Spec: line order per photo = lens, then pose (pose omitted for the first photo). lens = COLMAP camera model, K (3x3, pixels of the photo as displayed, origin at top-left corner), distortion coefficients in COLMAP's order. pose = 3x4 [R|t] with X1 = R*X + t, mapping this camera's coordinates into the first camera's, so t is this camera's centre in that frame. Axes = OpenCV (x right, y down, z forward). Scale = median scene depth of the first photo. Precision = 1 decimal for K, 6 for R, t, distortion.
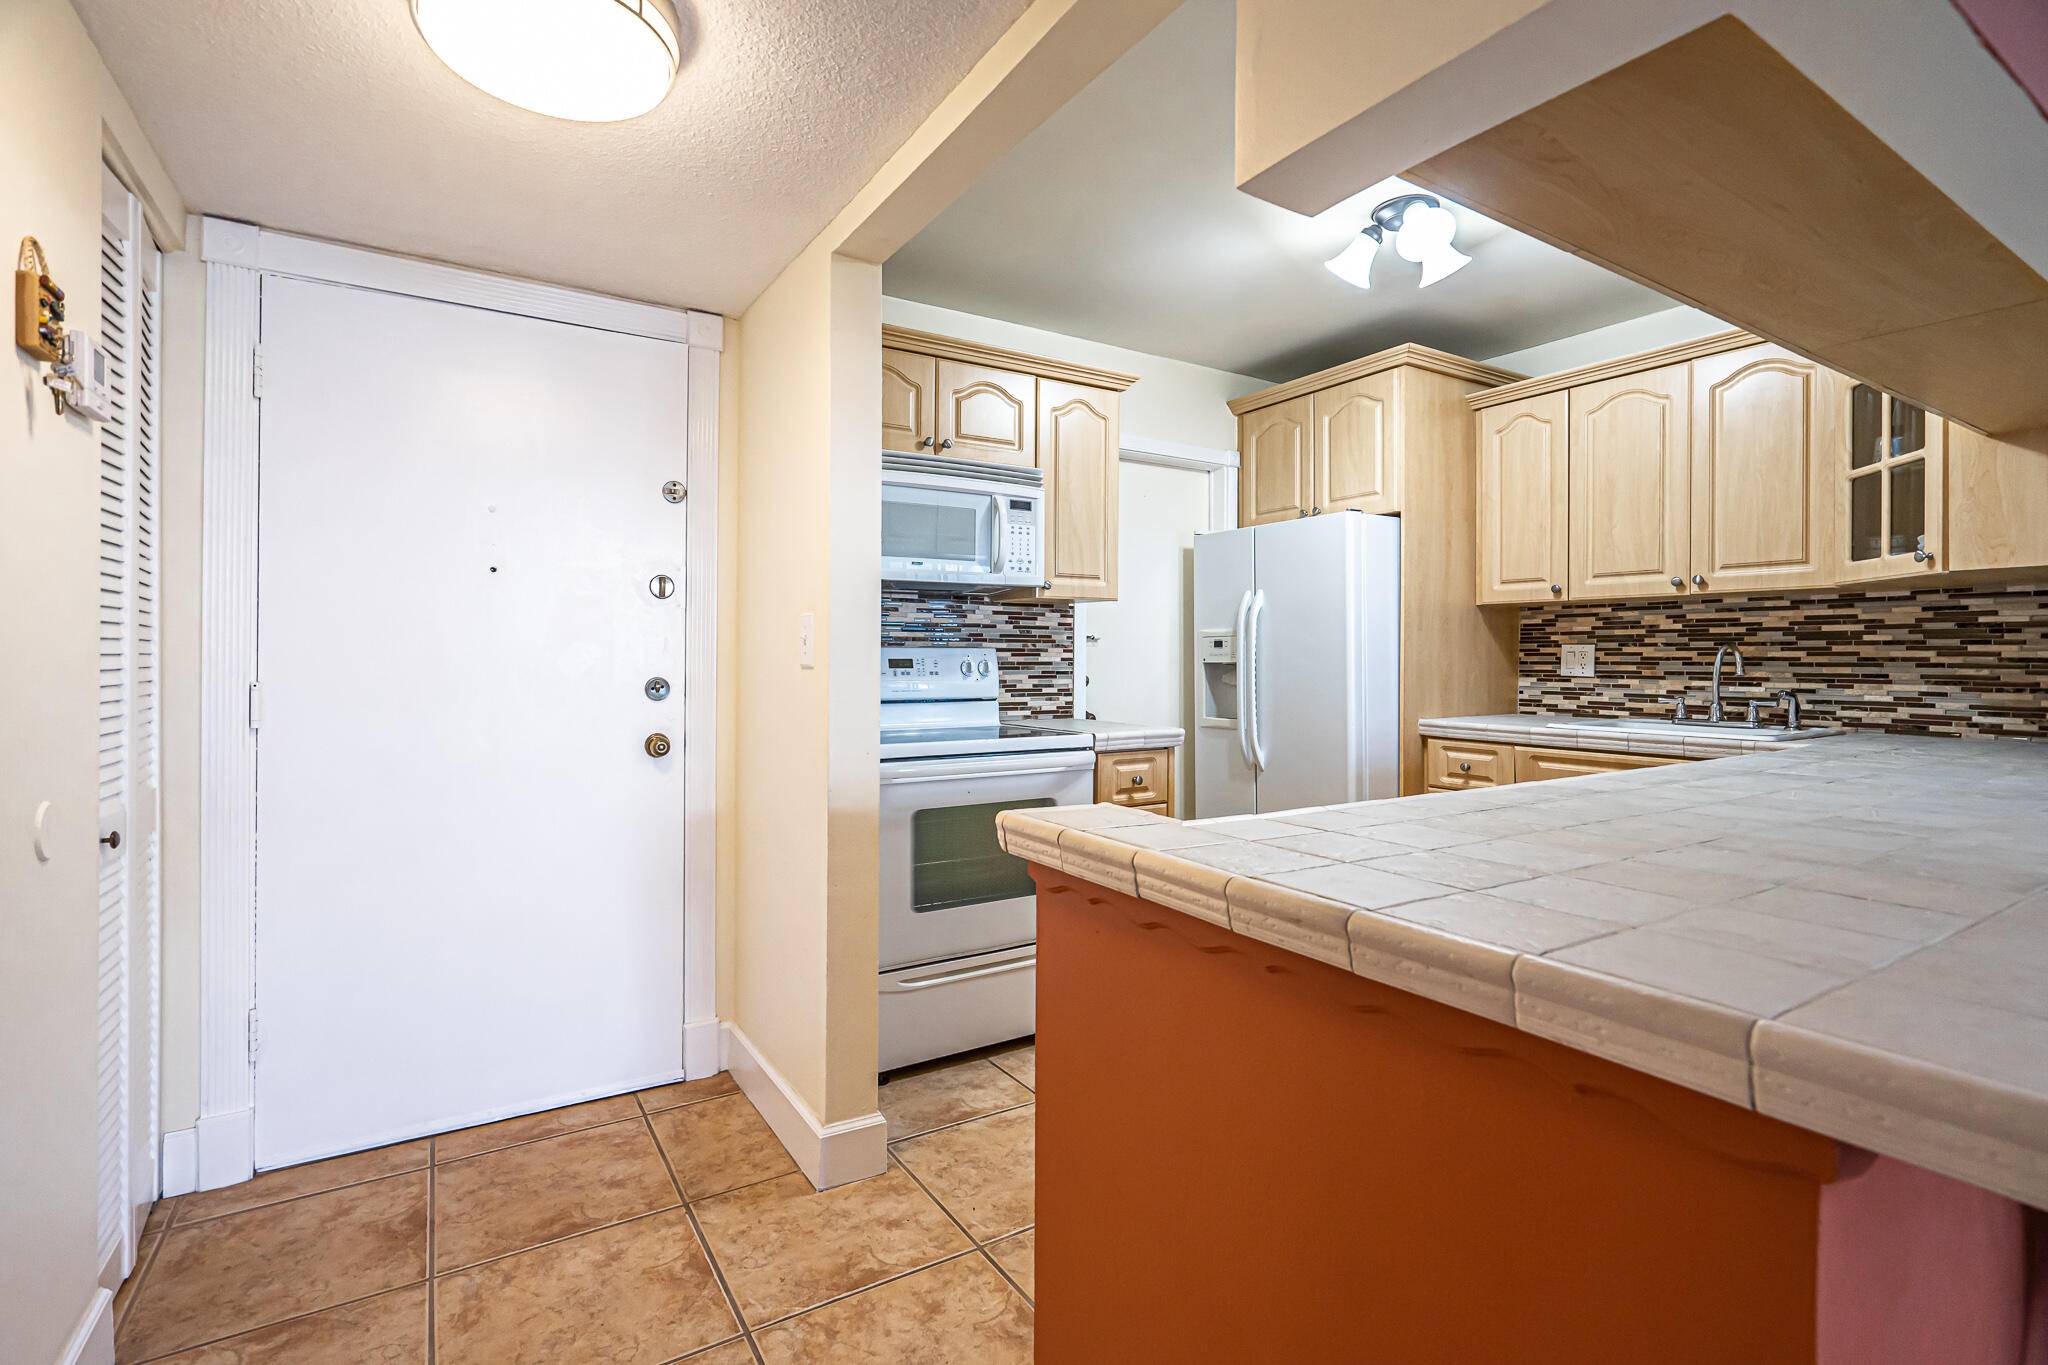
lens RADIAL K [[935.3, 0, 1030.2], [0, 935.3, 664.6], [0, 0, 1]] dist [-0.001038, 0.000442]
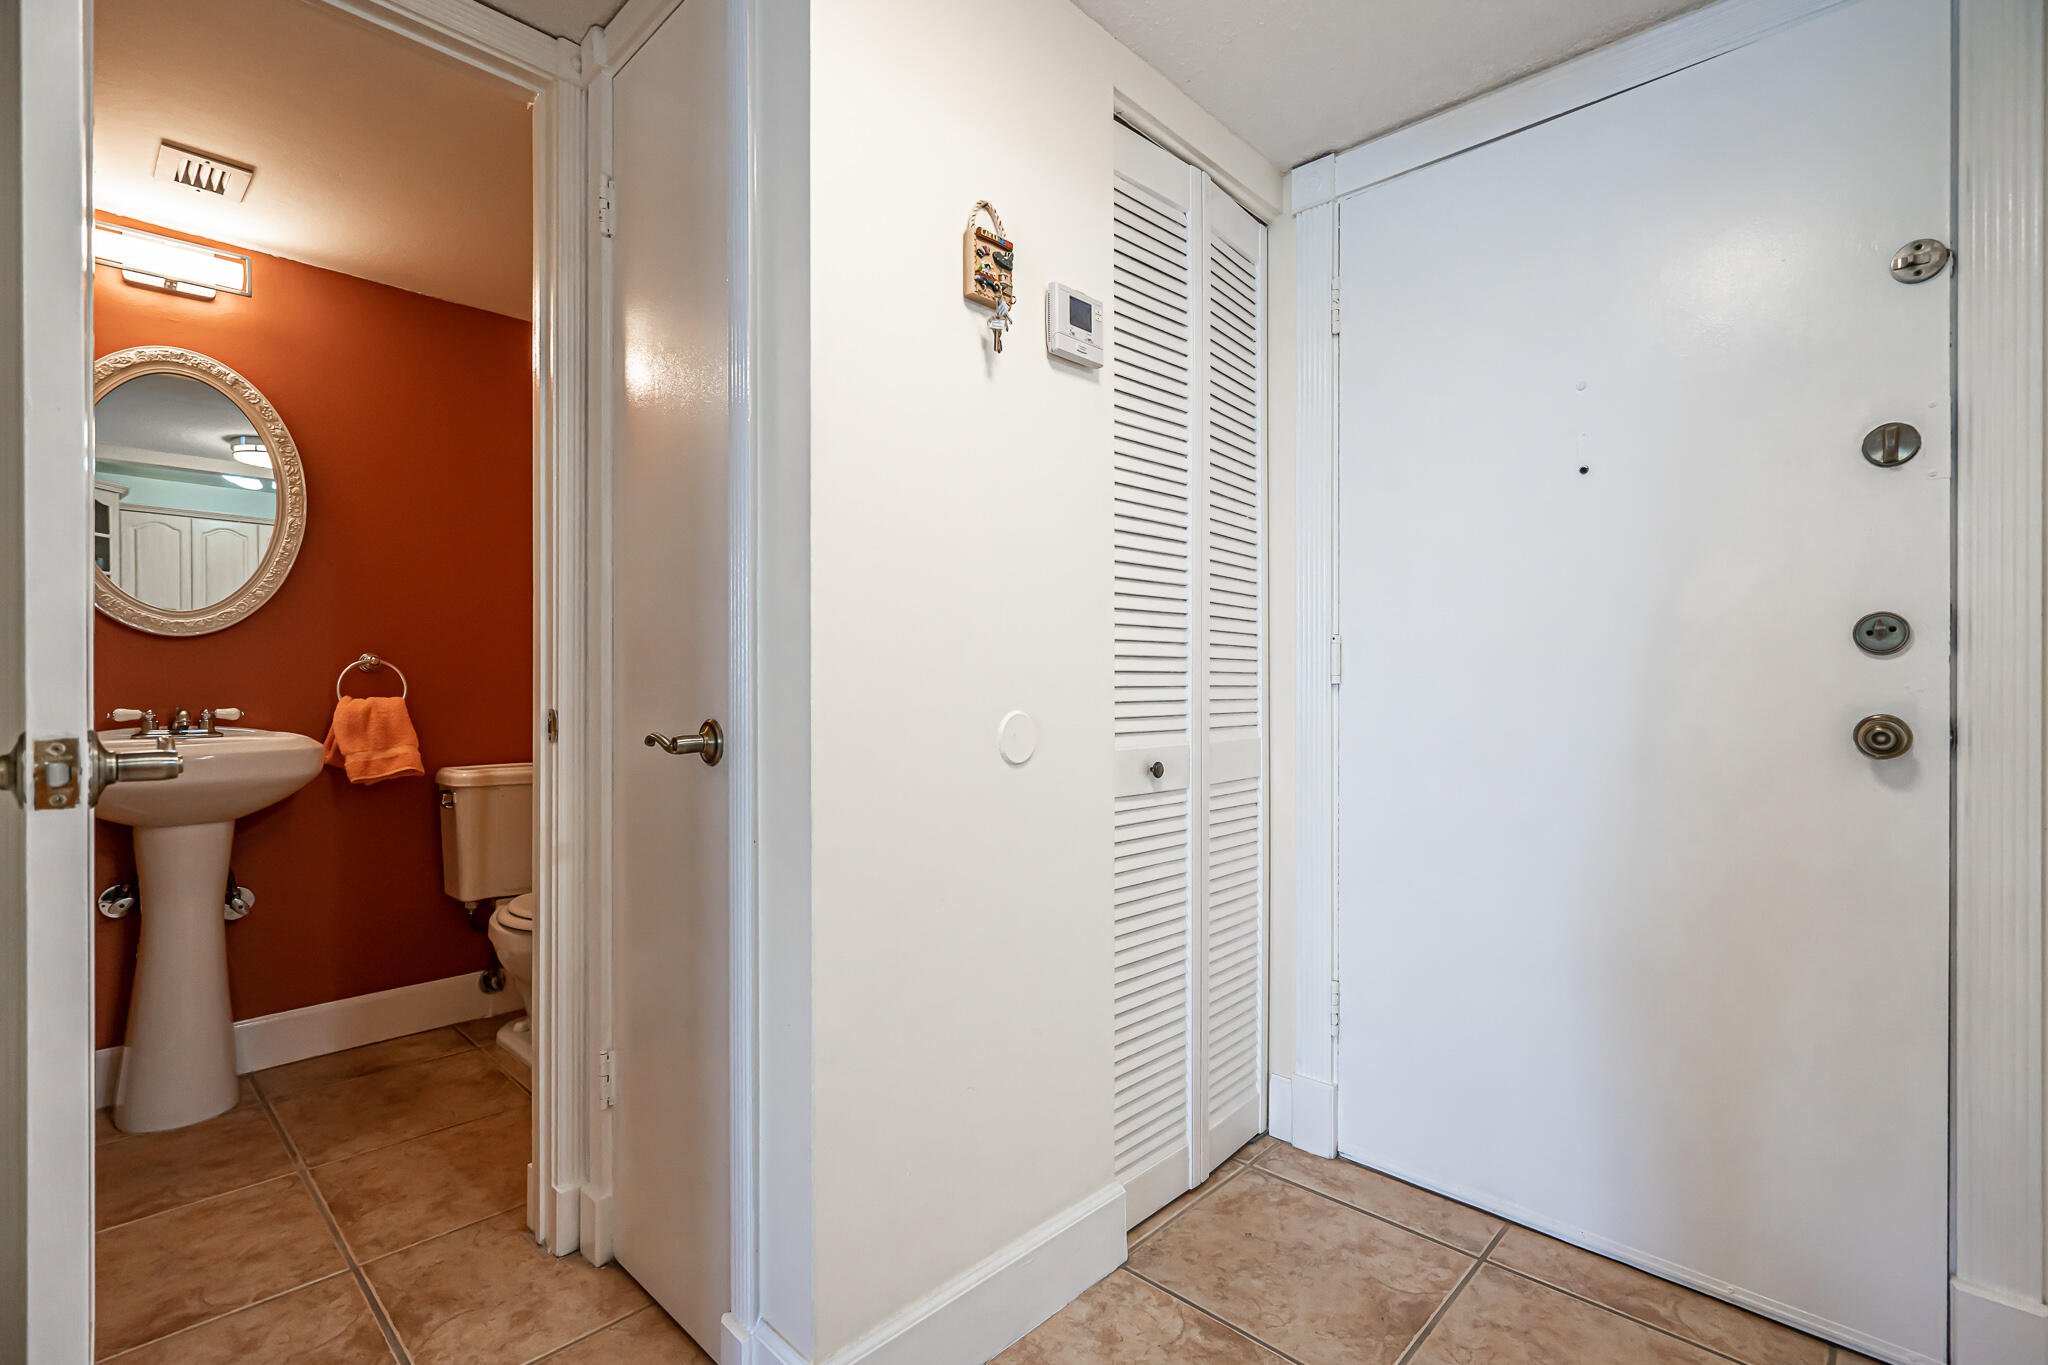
lens RADIAL K [[935.3, 0, 1020.1], [0, 935.3, 683.6], [0, 0, 1]] dist [-0.001038, 0.000442]
pose [[0.237574, -0.004711, -0.971358, 0.016685], [-0.007991, 0.999945, -0.006804, 0.077705], [0.971337, 0.009379, 0.237523, 0.469425]]
